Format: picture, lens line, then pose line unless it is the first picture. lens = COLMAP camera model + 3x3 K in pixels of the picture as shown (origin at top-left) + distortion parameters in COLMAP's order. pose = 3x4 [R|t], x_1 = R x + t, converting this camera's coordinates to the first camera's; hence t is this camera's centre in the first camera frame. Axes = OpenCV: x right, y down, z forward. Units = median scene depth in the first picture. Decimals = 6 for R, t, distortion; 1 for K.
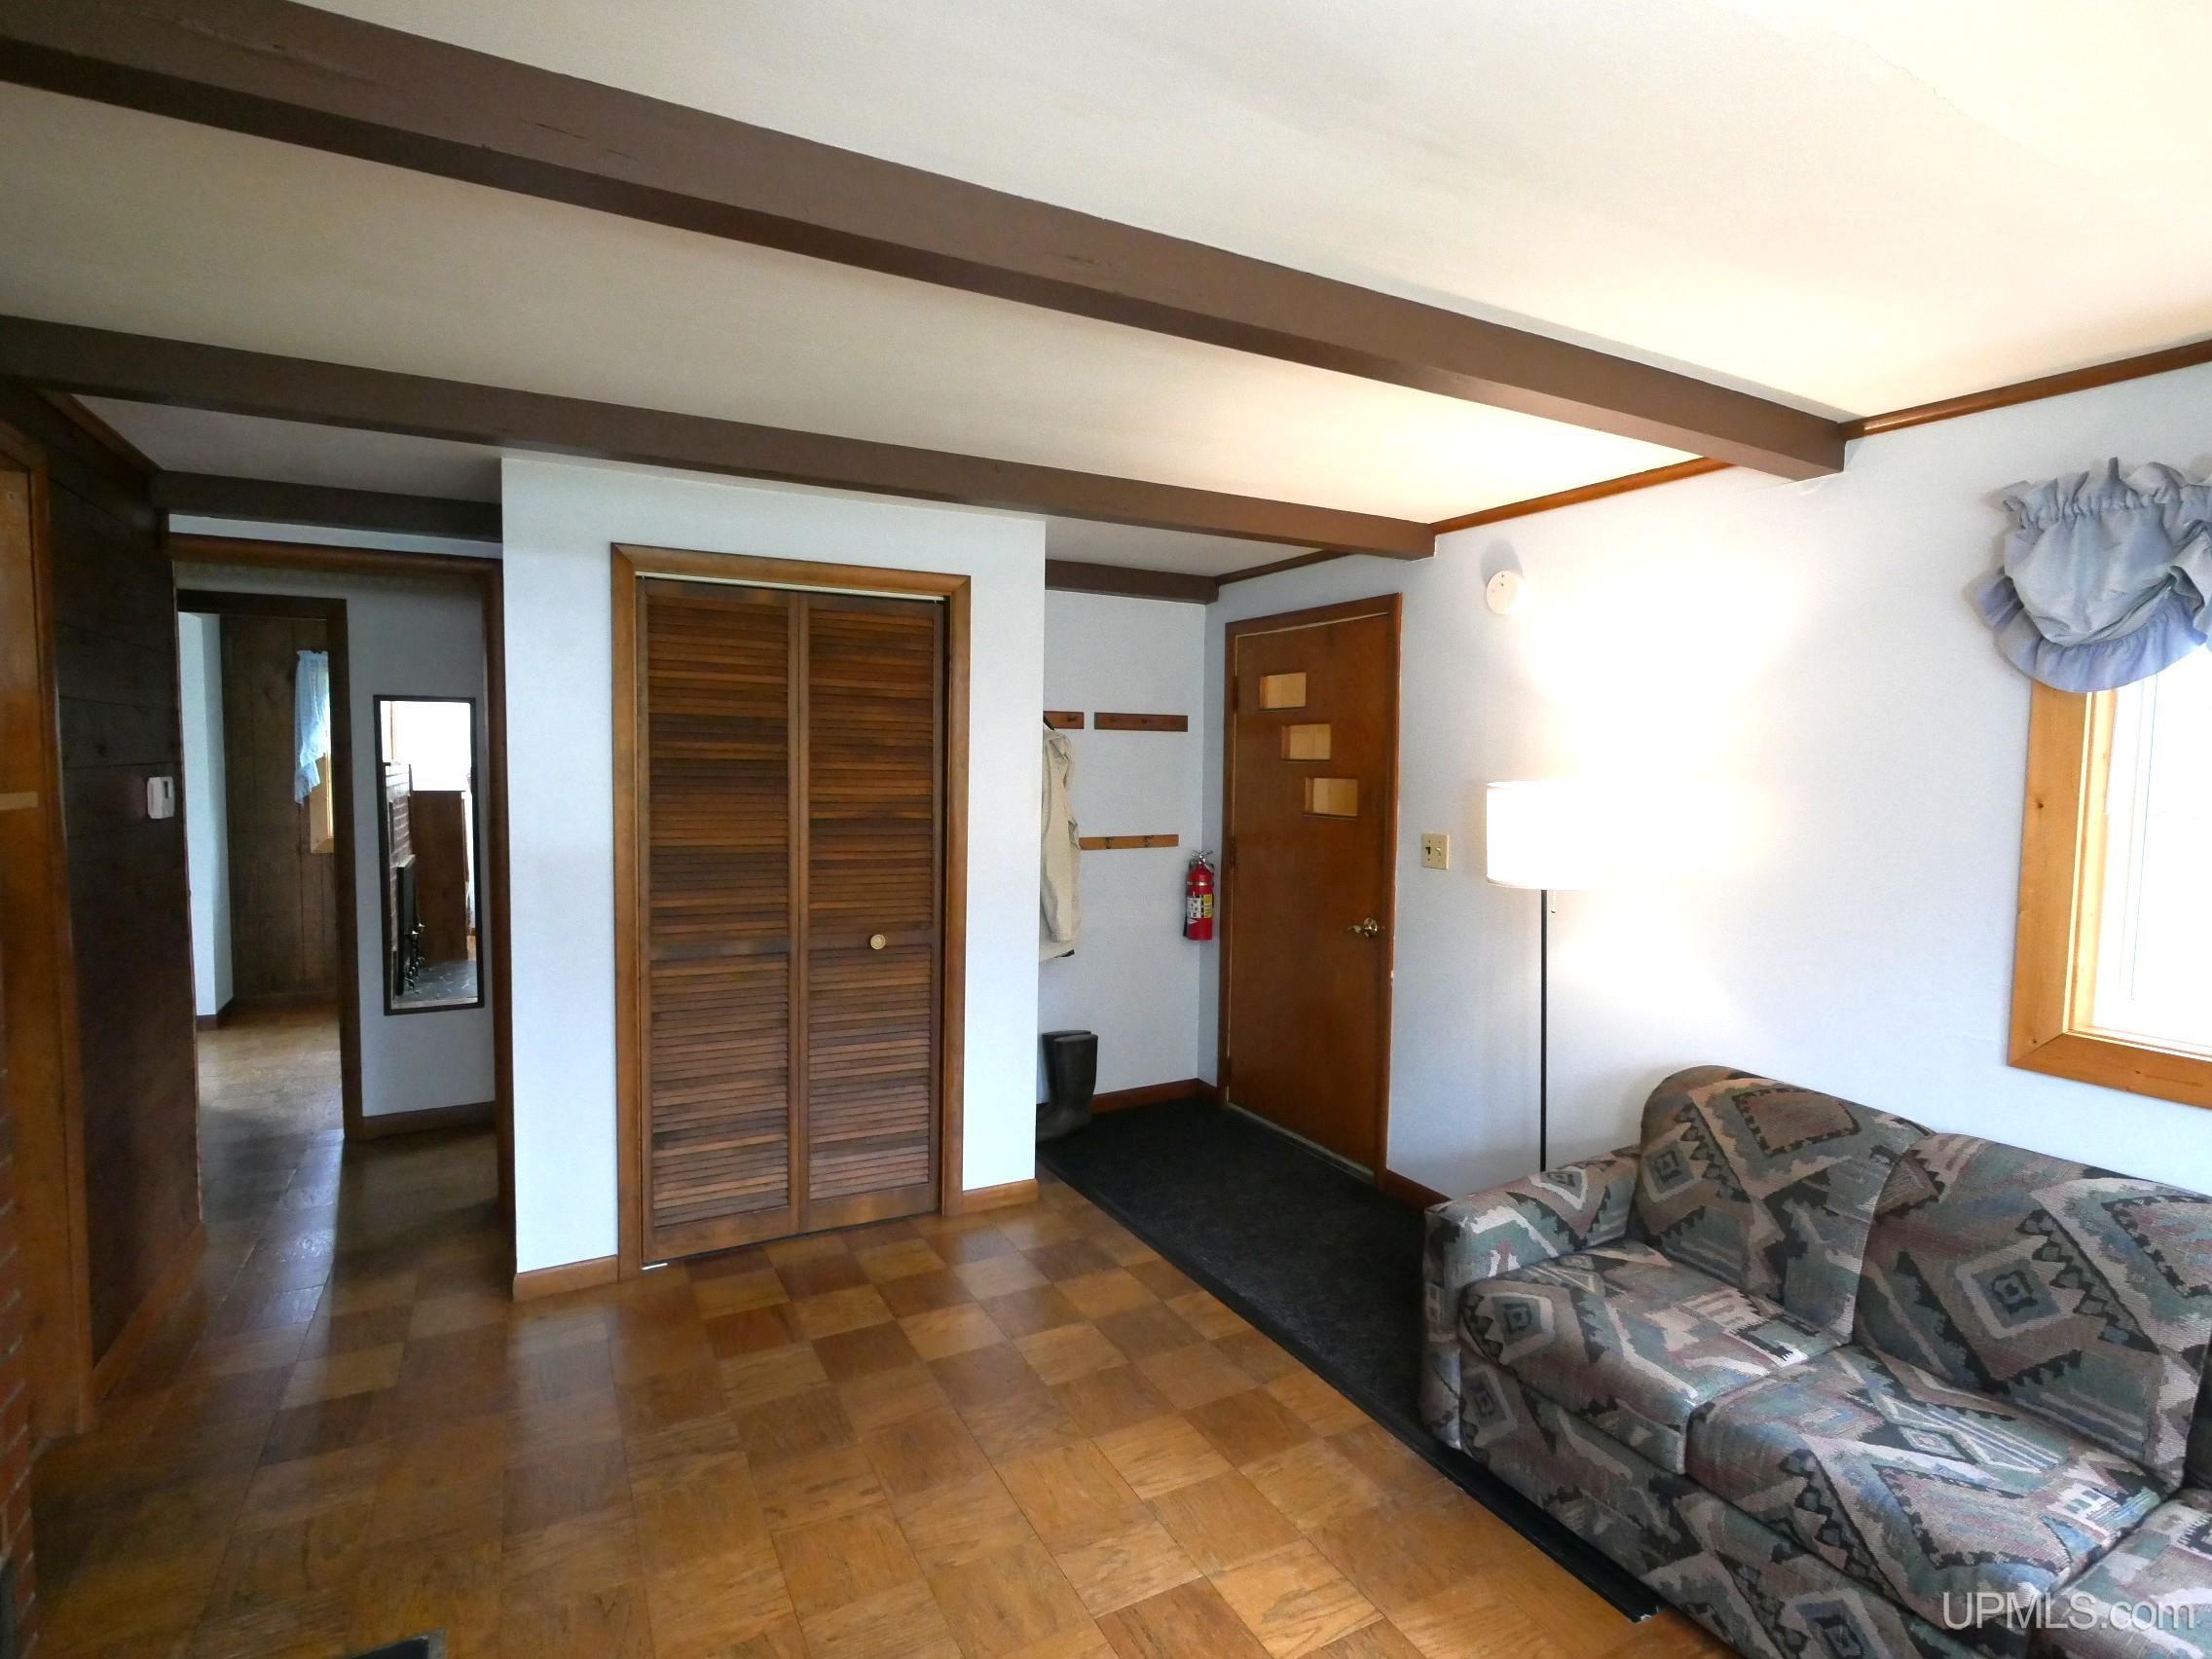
lens RADIAL K [[1109.0, 0, 1099.6], [0, 1109.0, 833.0], [0, 0, 1]] dist [-0.002718, 0.000708]
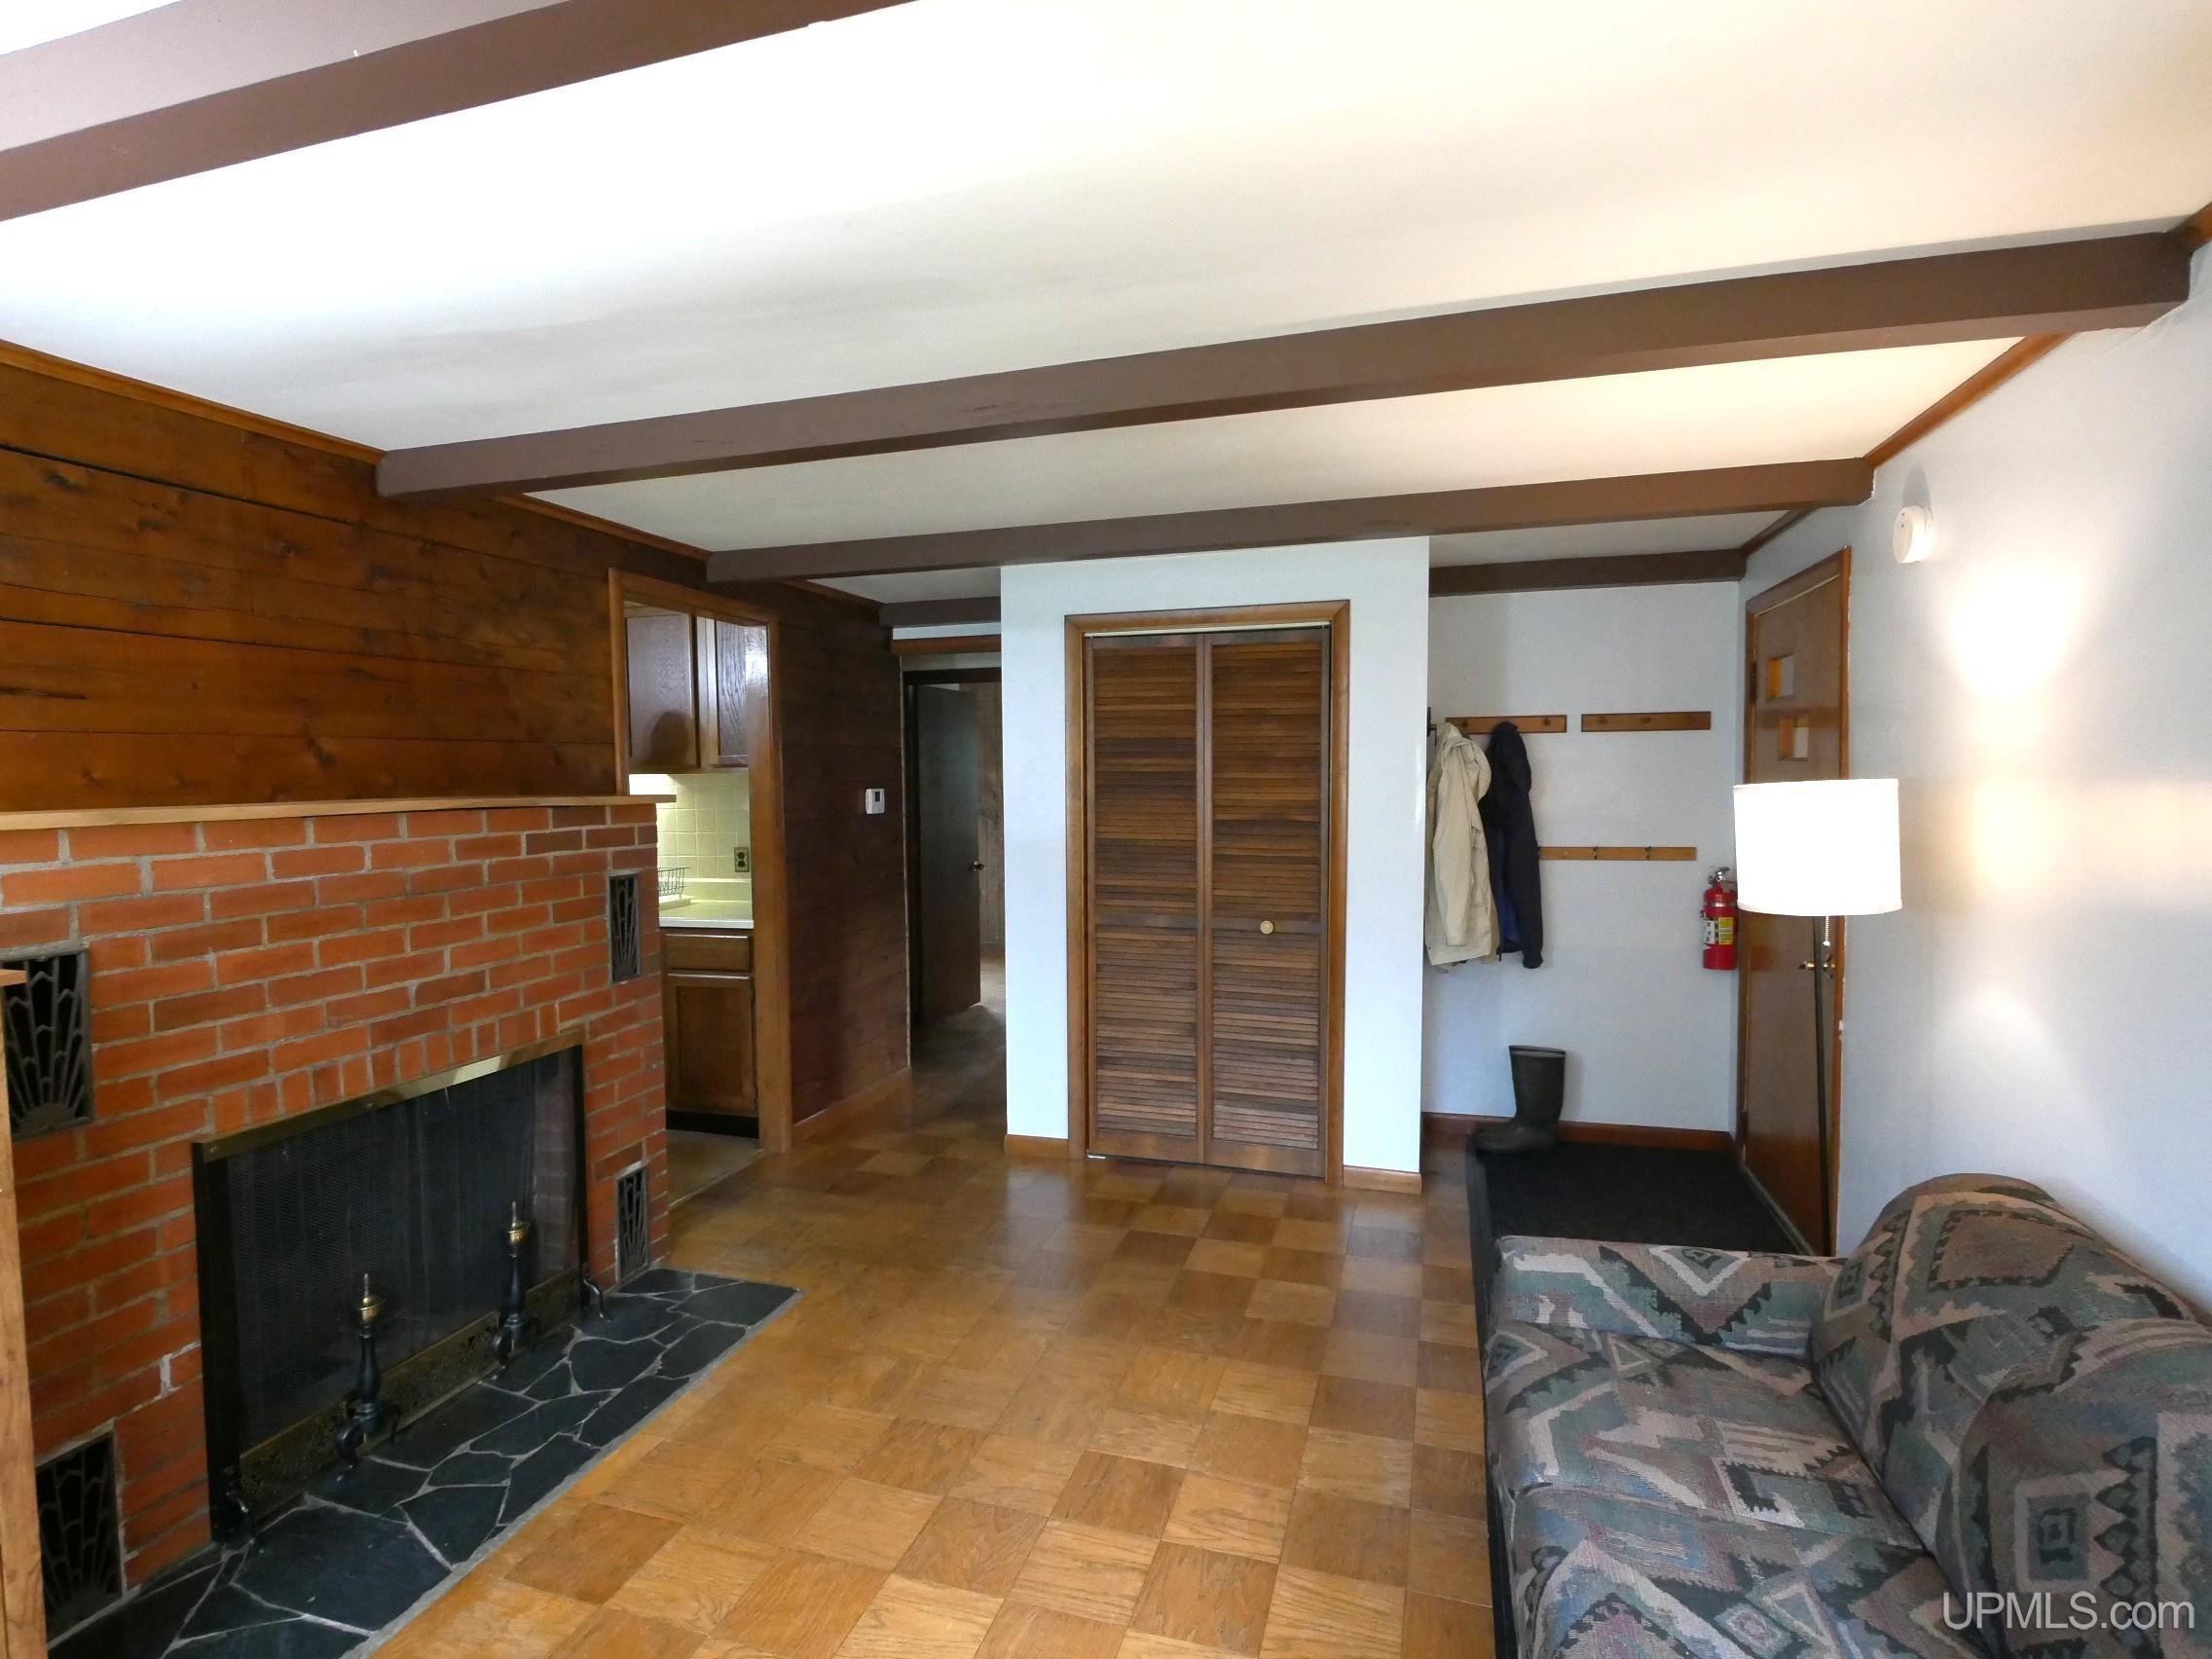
lens RADIAL K [[1109.0, 0, 1099.6], [0, 1109.0, 833.0], [0, 0, 1]] dist [-0.002718, 0.000708]
pose [[0.702673, 0.020612, -0.711214, 0.525565], [-0.028264, 0.999600, 0.001046, 0.003930], [0.710951, 0.019367, 0.702974, 0.066332]]
